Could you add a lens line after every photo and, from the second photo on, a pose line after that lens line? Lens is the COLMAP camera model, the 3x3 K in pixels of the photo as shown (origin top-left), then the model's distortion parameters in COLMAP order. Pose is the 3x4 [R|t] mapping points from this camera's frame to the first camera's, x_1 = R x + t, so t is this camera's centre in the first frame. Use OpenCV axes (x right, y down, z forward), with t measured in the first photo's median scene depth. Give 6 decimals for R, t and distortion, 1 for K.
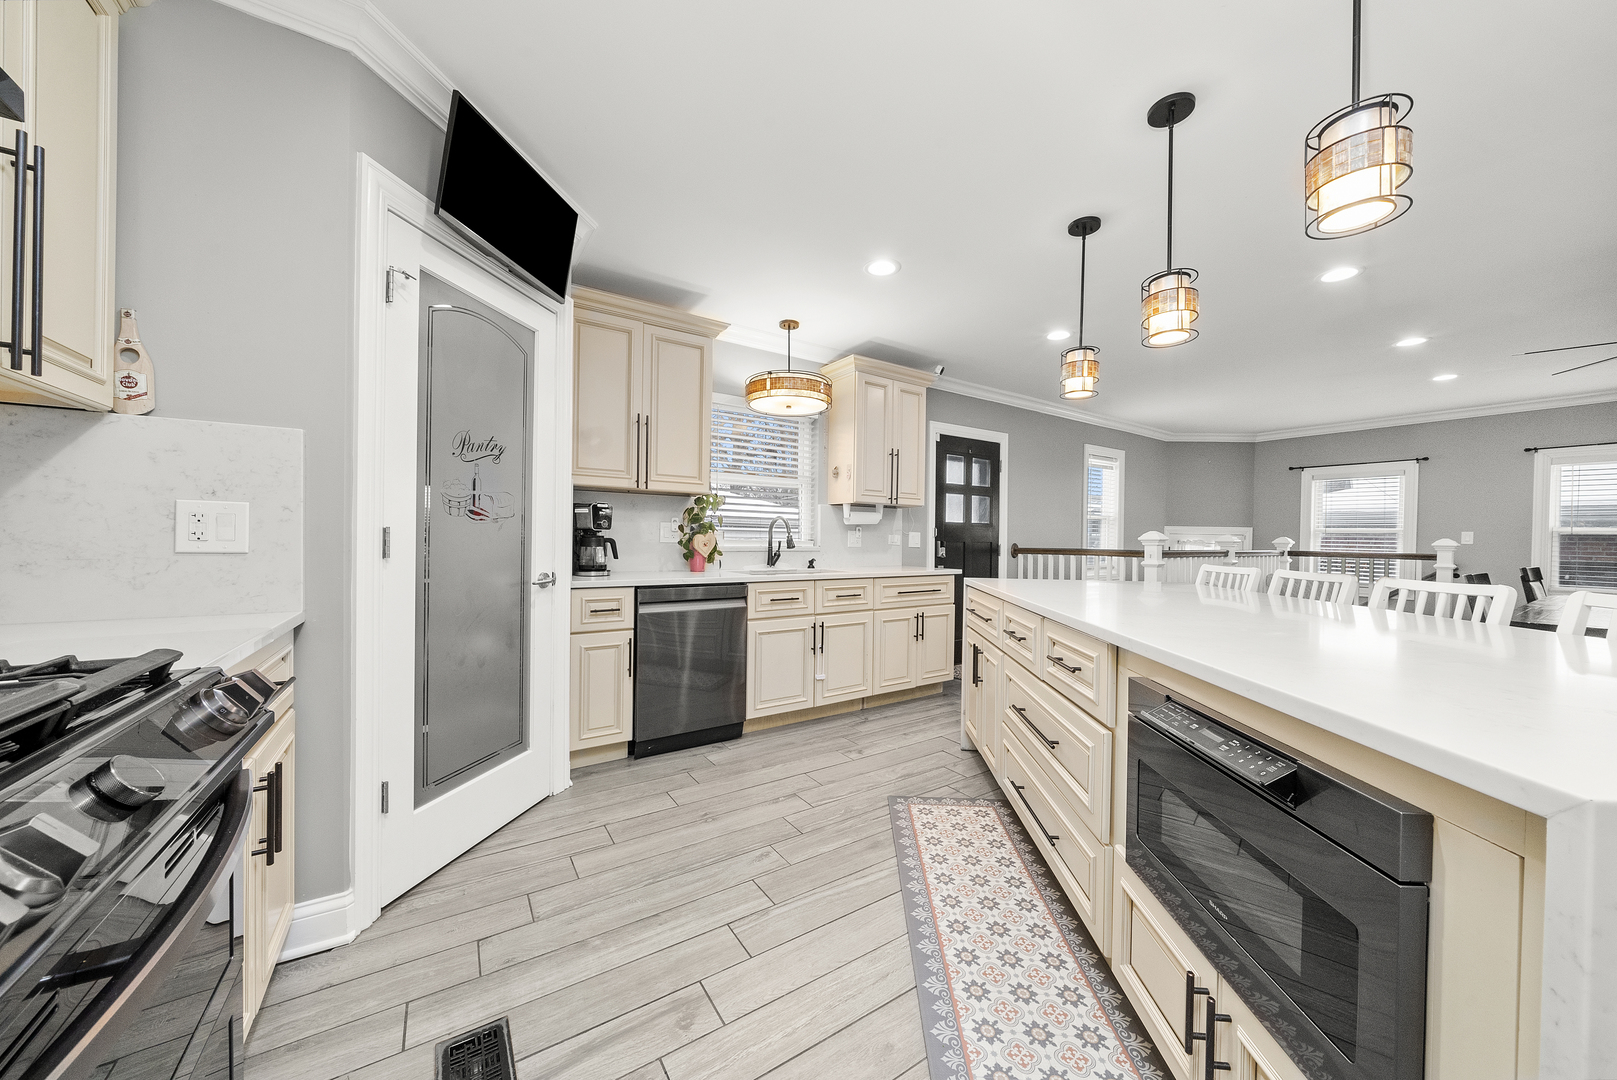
lens RADIAL K [[586.4, 0, 825.0], [0, 586.4, 537.2], [0, 0, 1]] dist [0.001320, -0.000168]
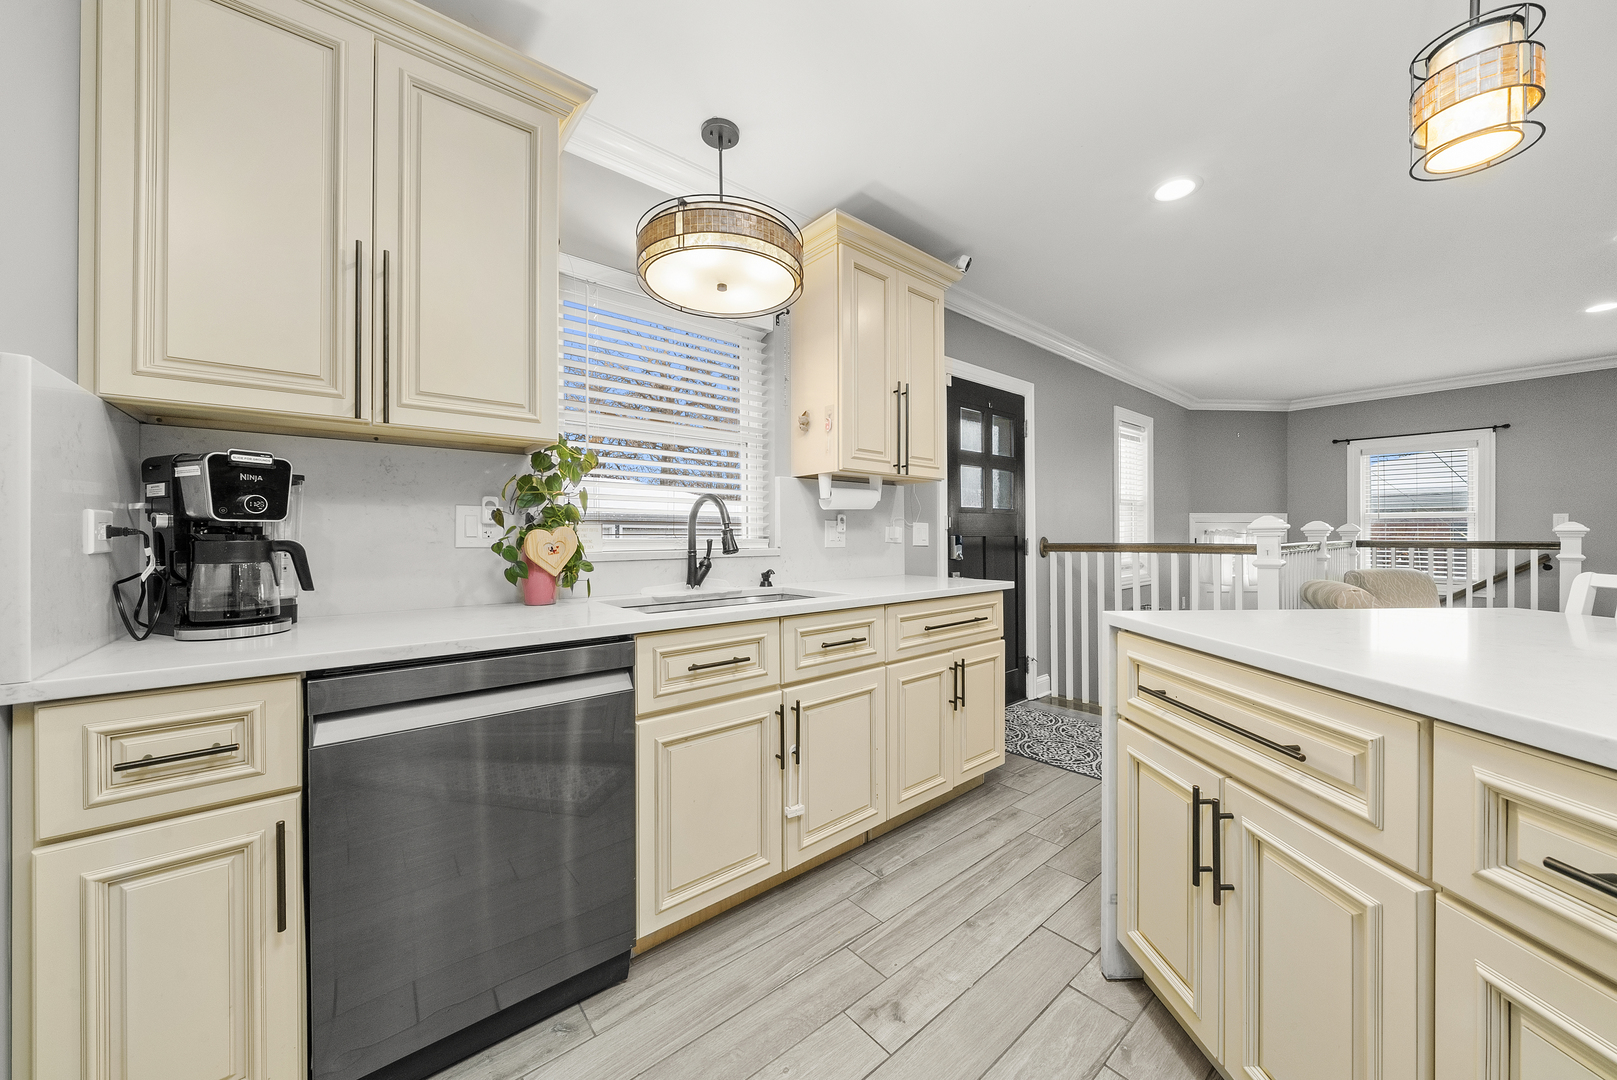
lens RADIAL K [[586.4, 0, 821.3], [0, 586.4, 533.9], [0, 0, 1]] dist [0.001320, -0.000168]
pose [[0.994839, -0.016622, 0.100096, -0.027270], [0.016706, 0.999860, -0.000004, 0.002539], [-0.100081, 0.001676, 0.994978, 0.431661]]
